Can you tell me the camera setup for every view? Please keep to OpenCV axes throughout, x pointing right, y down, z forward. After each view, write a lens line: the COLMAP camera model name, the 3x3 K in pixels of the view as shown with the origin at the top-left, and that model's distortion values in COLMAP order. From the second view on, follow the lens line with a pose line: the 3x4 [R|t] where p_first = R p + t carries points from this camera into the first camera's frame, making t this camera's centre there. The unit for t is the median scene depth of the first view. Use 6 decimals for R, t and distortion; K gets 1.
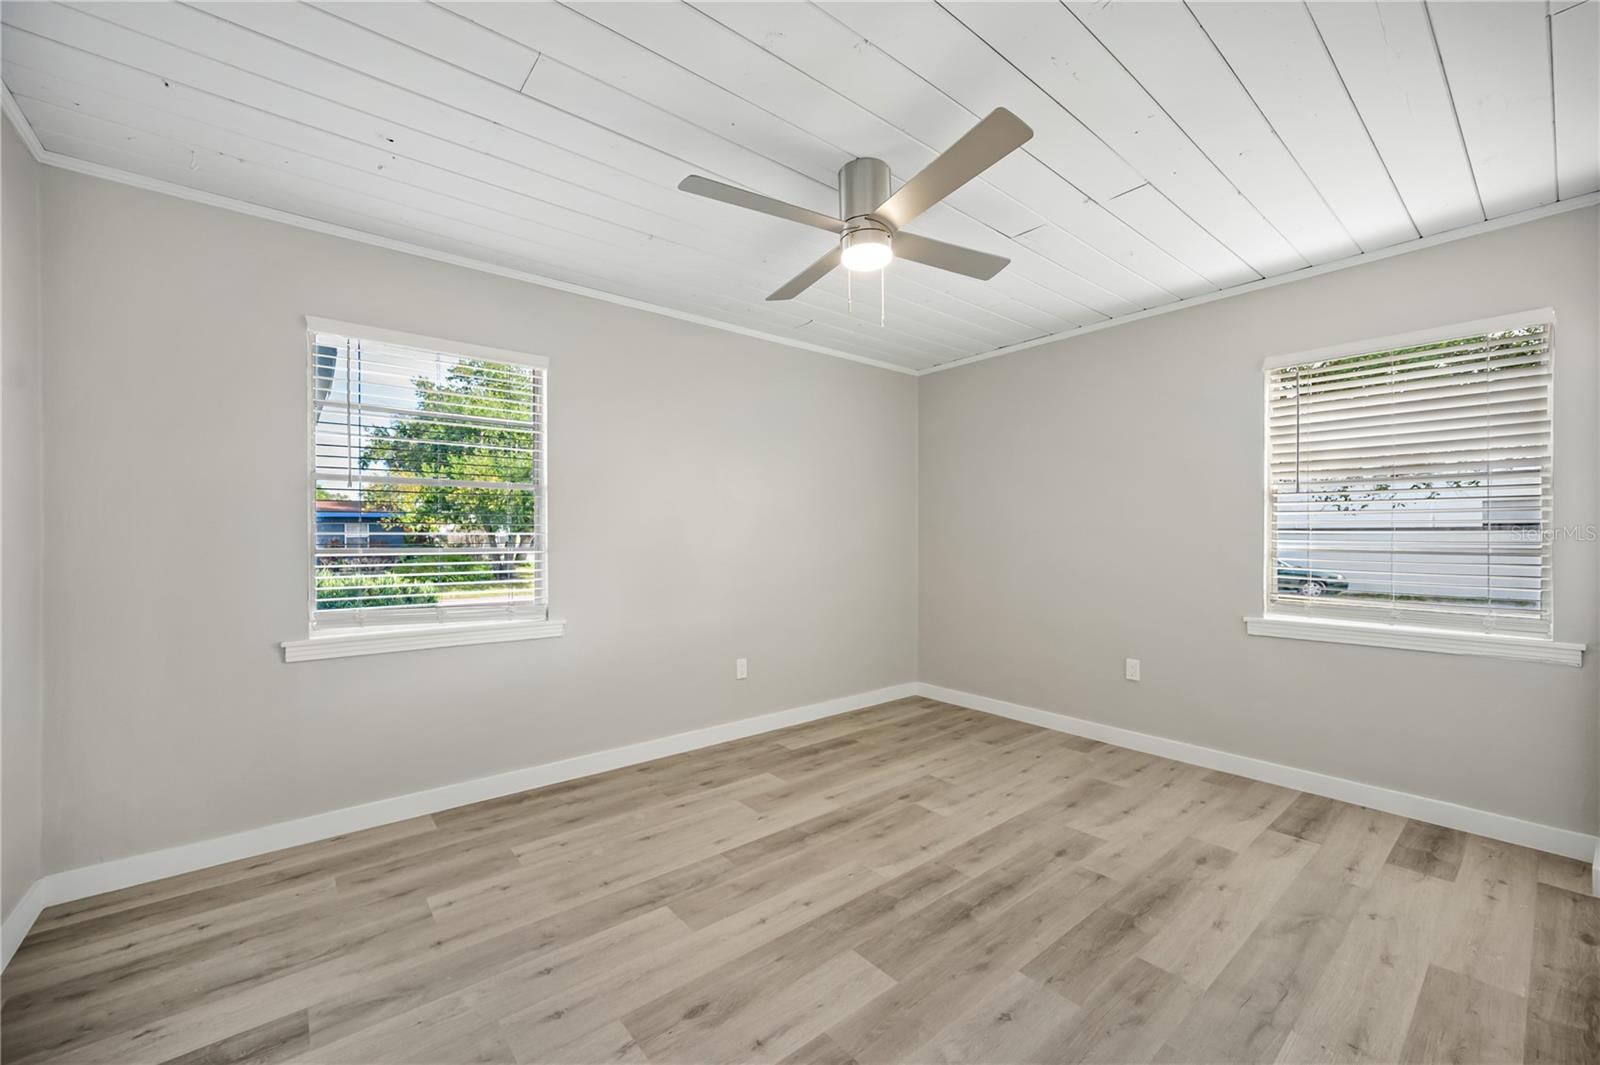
lens RADIAL K [[636.5, 0, 800.9], [0, 636.5, 535.5], [0, 0, 1]] dist [-0.000816, -0.000036]
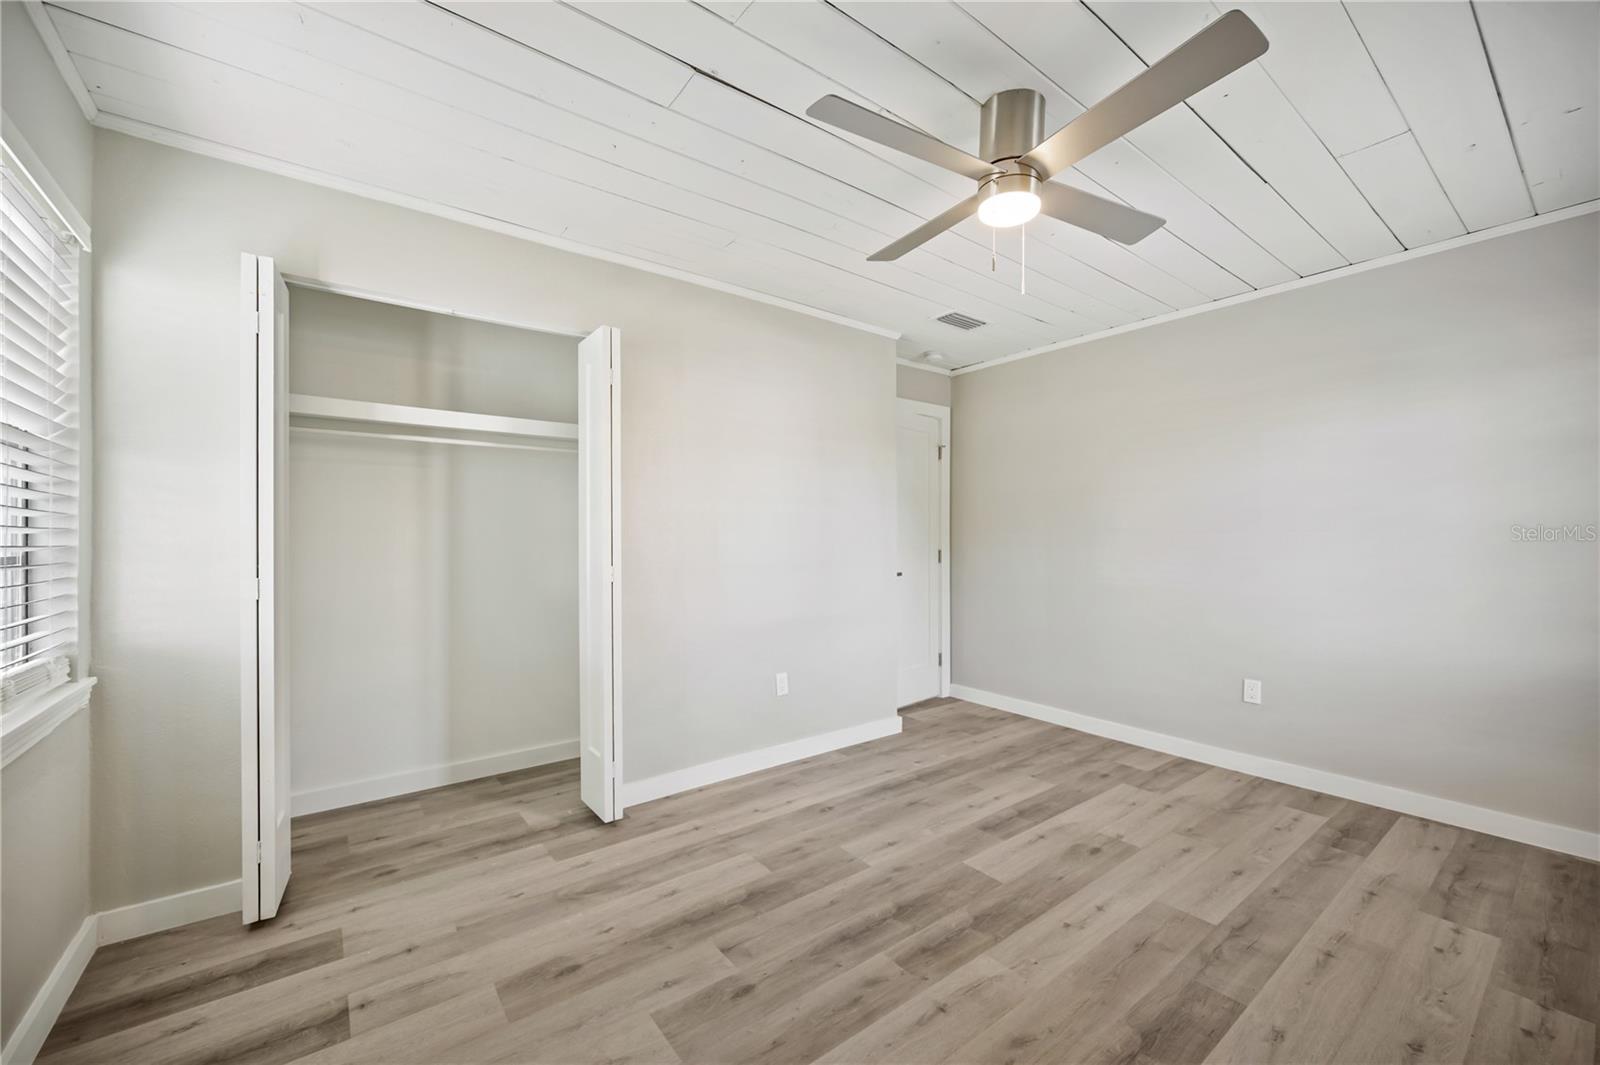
lens RADIAL K [[636.5, 0, 800.9], [0, 636.5, 535.5], [0, 0, 1]] dist [-0.000816, -0.000036]
pose [[-0.999385, 0.002239, 0.035009, 0.365424], [0.001977, 0.999970, -0.007517, 0.005593], [-0.035024, -0.007443, -0.999359, 1.935288]]
